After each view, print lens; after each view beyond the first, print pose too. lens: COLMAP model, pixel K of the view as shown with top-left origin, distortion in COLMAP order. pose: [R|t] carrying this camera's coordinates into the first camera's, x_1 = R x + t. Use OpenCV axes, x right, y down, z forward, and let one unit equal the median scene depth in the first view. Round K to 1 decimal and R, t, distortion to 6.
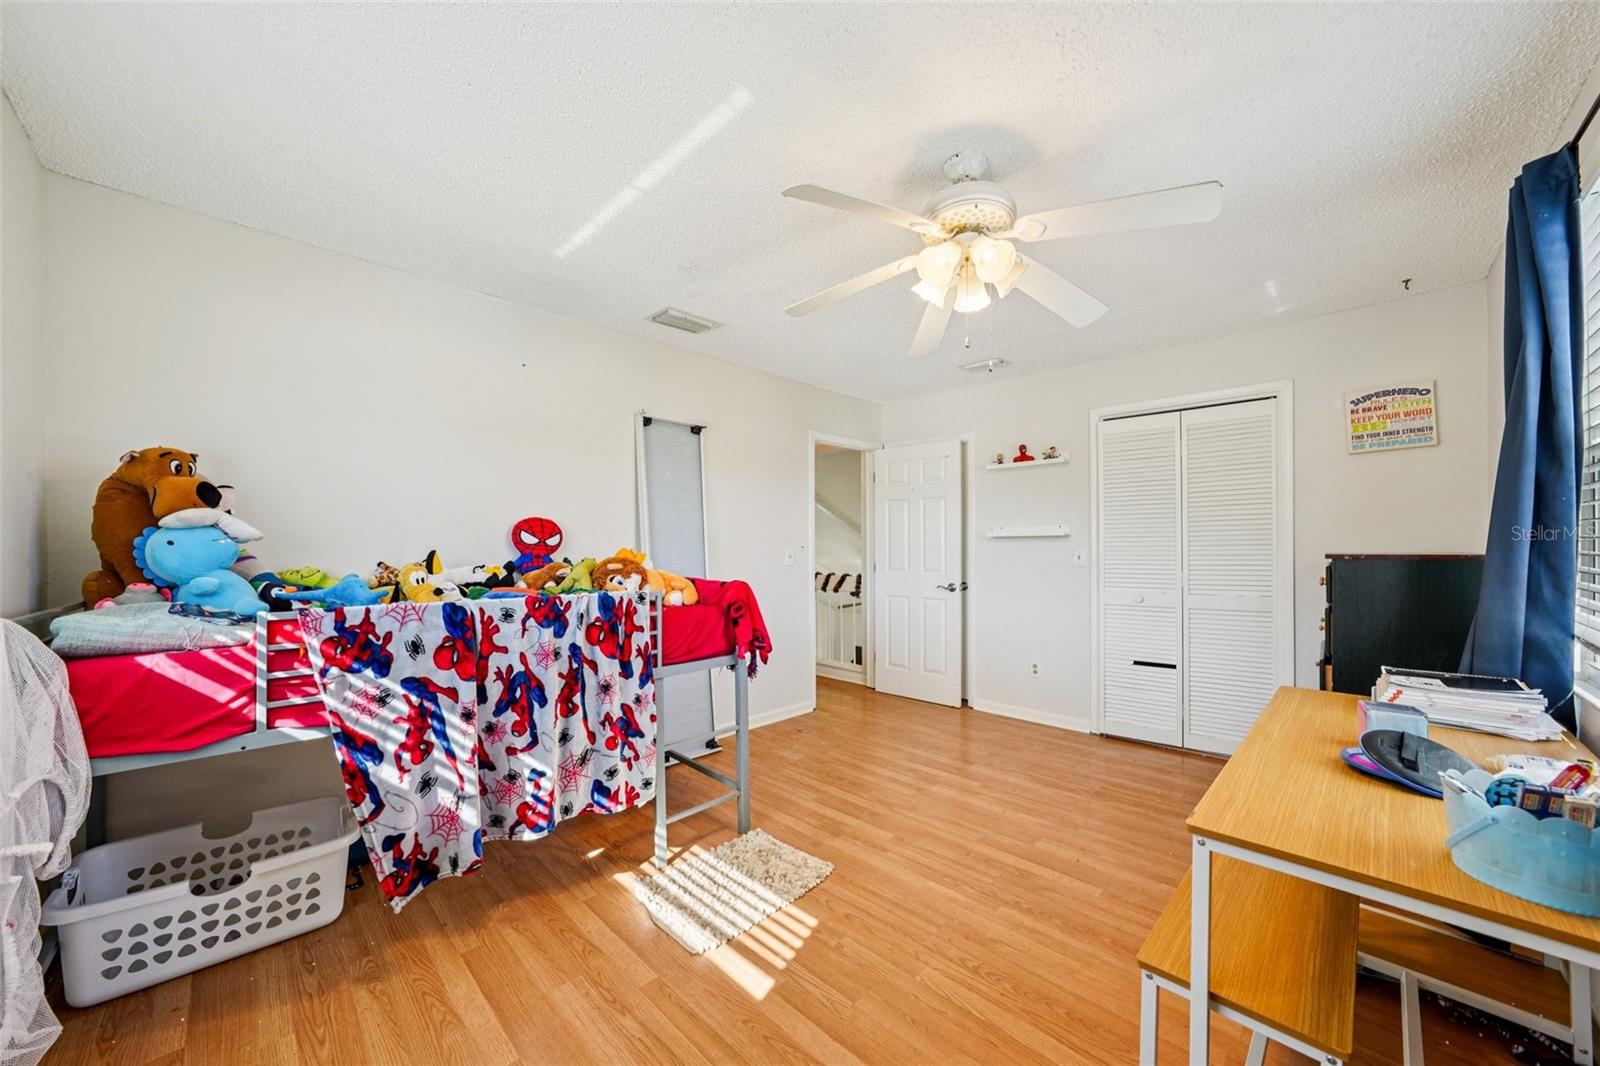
lens RADIAL K [[602.8, 0, 800.0], [0, 602.8, 533.0], [0, 0, 1]] dist [-0.000384, -0.000018]
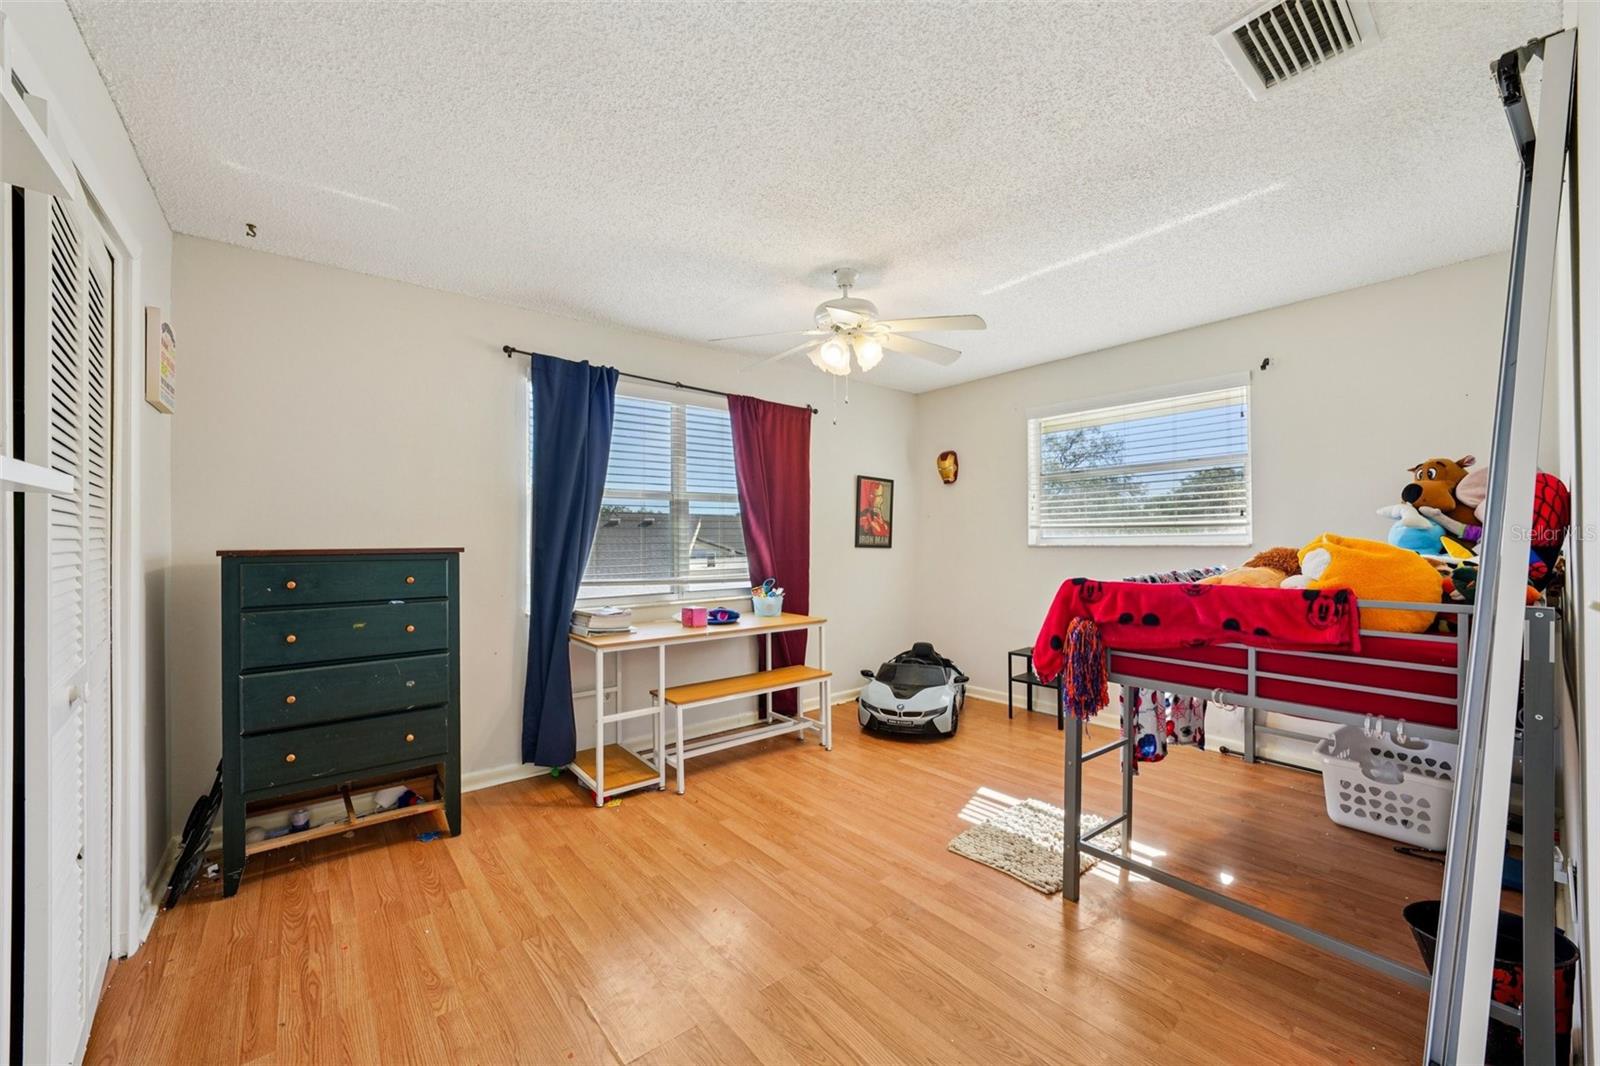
lens RADIAL K [[616.5, 0, 799.1], [0, 616.5, 538.8], [0, 0, 1]] dist [-0.024290, -0.000022]
pose [[-0.993546, 0.003847, 0.113369, 0.210511], [0.001439, 0.999772, -0.021313, 0.054465], [-0.113425, -0.021012, -0.993324, 2.287878]]
